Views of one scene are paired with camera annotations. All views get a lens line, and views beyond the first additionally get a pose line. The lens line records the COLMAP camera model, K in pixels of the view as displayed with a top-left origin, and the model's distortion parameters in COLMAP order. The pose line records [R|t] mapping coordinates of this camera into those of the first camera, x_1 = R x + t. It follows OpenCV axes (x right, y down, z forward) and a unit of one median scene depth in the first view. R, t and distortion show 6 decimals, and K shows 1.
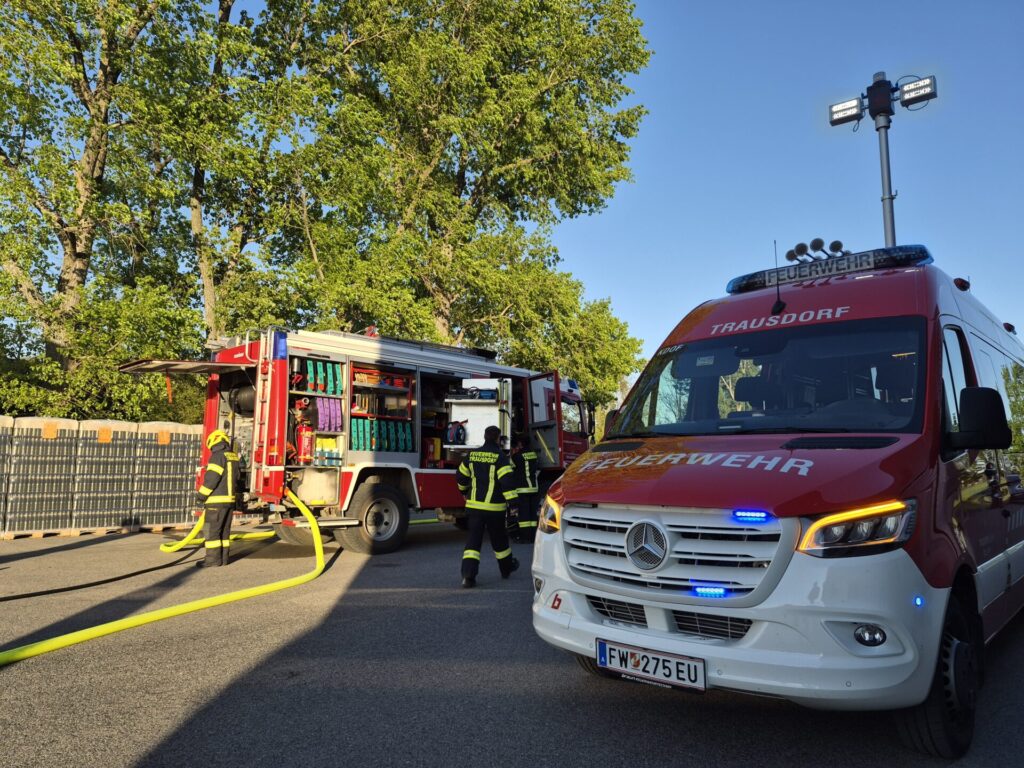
lens RADIAL K [[694.9, 0, 512.0], [0, 694.9, 384.0], [0, 0, 1]] dist [0.093622, -0.115168]
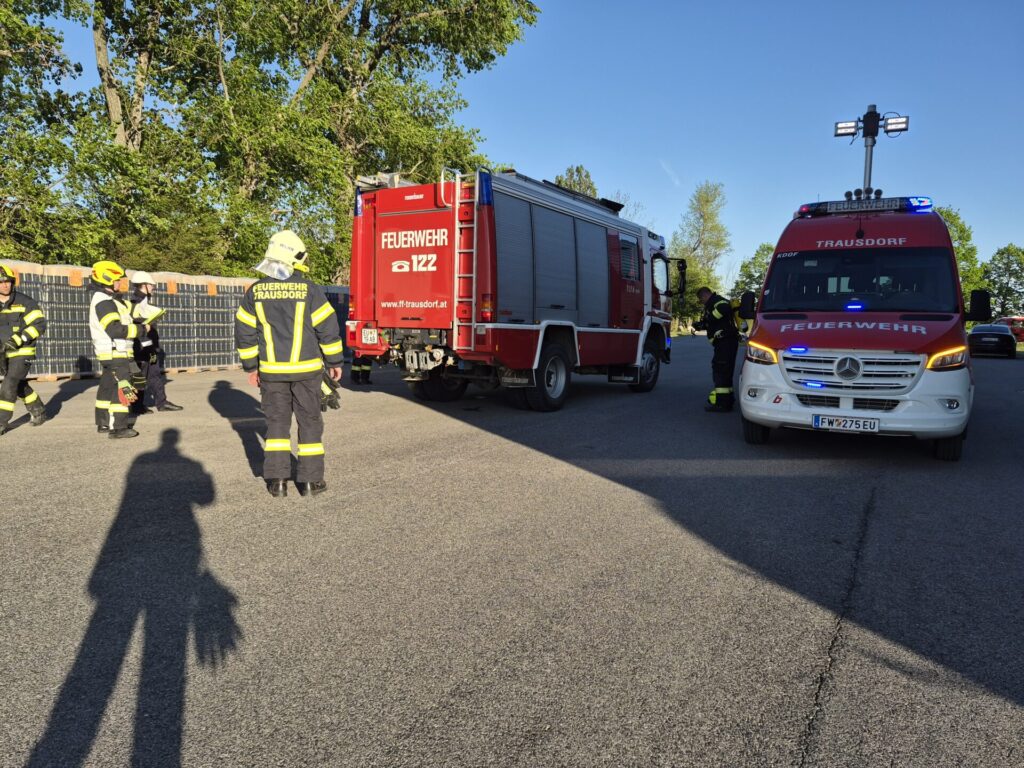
lens RADIAL K [[694.9, 0, 512.0], [0, 694.9, 384.0], [0, 0, 1]] dist [0.093622, -0.115168]
pose [[0.966431, -0.007909, 0.256804, -1.177695], [-0.045861, 0.978163, 0.202714, -0.084471], [-0.252799, -0.207687, 0.944965, -0.630750]]
